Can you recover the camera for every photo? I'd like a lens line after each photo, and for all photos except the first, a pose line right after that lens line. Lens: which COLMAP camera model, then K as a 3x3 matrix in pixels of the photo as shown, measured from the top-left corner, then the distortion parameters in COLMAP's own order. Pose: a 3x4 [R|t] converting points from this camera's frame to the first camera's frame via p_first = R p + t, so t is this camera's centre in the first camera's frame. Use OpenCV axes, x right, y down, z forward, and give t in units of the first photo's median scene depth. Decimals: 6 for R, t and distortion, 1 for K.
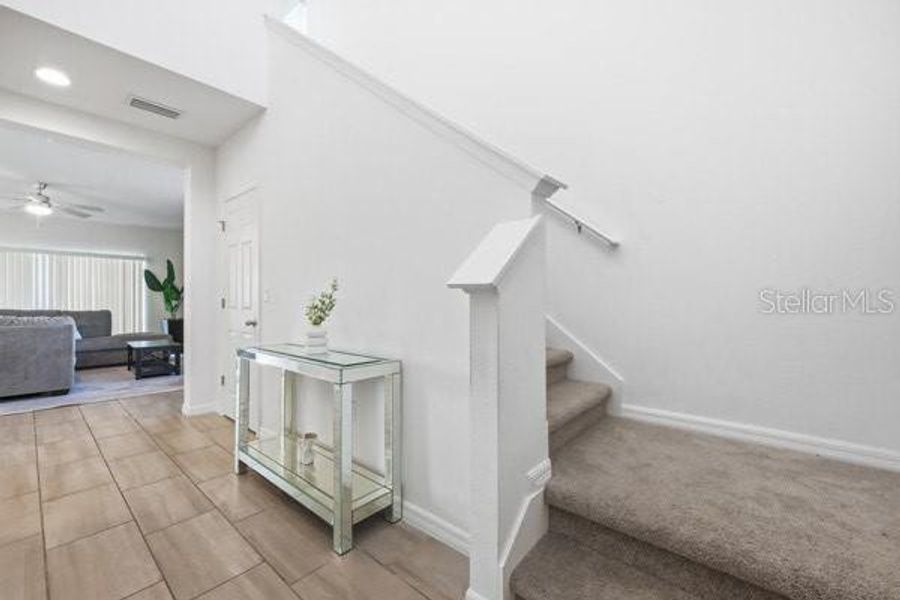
lens RADIAL K [[367.5, 0, 453.2], [0, 367.5, 299.7], [0, 0, 1]] dist [-0.004463, -0.000259]
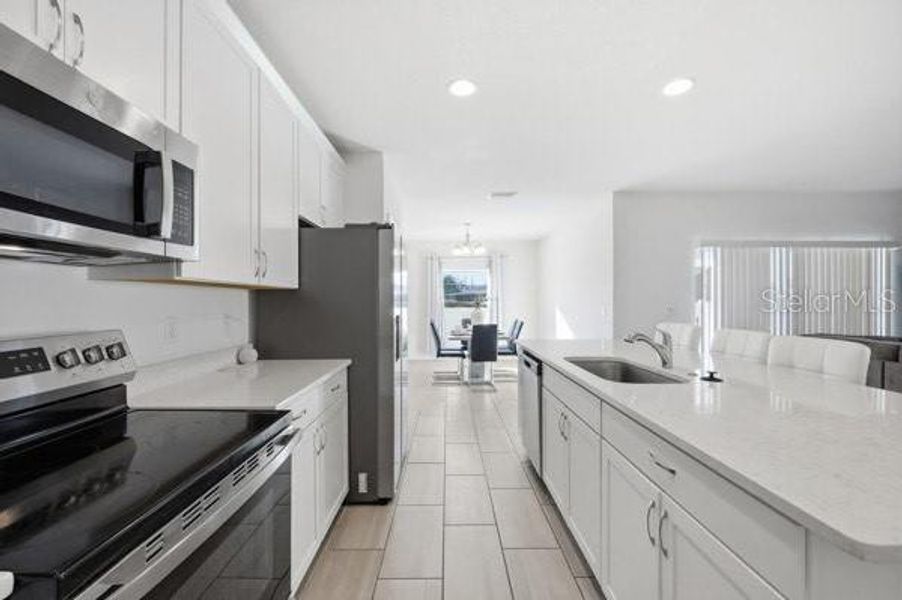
lens RADIAL K [[368.4, 0, 443.7], [0, 368.4, 302.4], [0, 0, 1]] dist [-0.004463, -0.000259]
pose [[0.660638, 0.002515, -0.750701, -1.027448], [0.001845, 0.999986, 0.004974, -0.027036], [0.750703, -0.004670, 0.660624, 0.087921]]
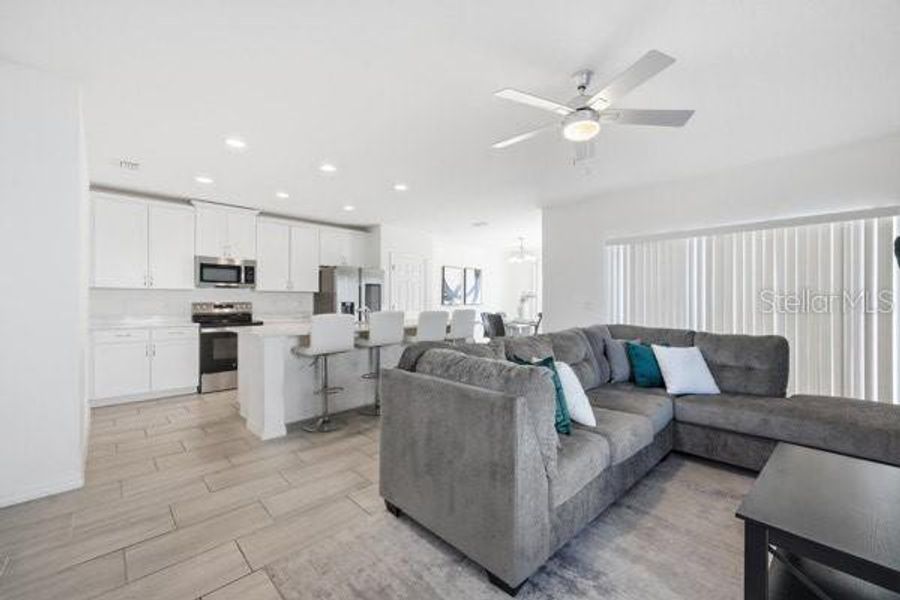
lens RADIAL K [[367.5, 0, 452.1], [0, 367.5, 300.0], [0, 0, 1]] dist [-0.004463, -0.000259]
pose [[-0.097040, -0.002398, -0.995278, -0.463318], [-0.000593, 0.999997, -0.002351, -0.014359], [0.995280, 0.000362, -0.097041, 0.644297]]
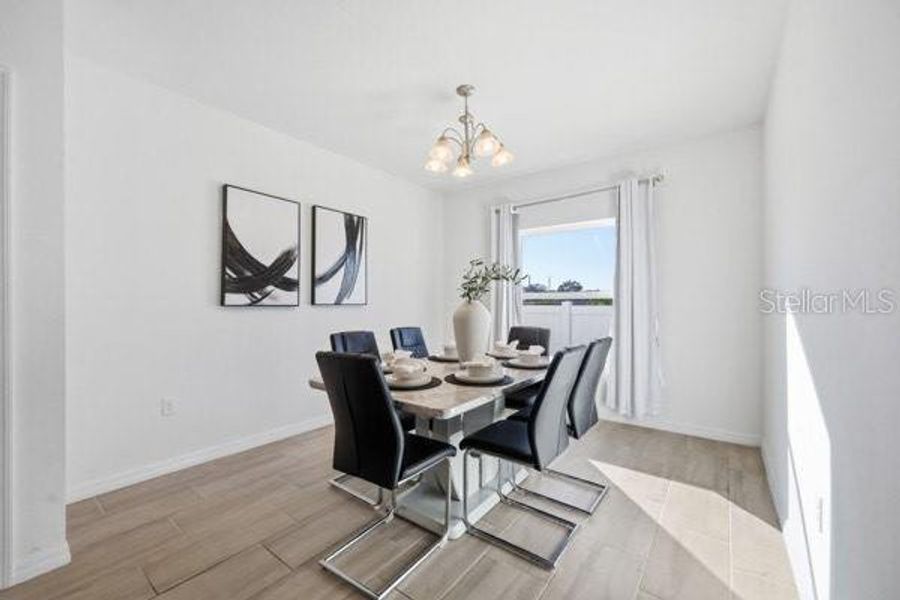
lens RADIAL K [[367.5, 0, 448.3], [0, 367.5, 300.6], [0, 0, 1]] dist [-0.004463, -0.000259]
pose [[0.067735, -0.003553, -0.997697, -1.319886], [-0.000061, 0.999994, -0.003565, -0.005927], [0.997703, 0.000302, 0.067734, 0.710898]]
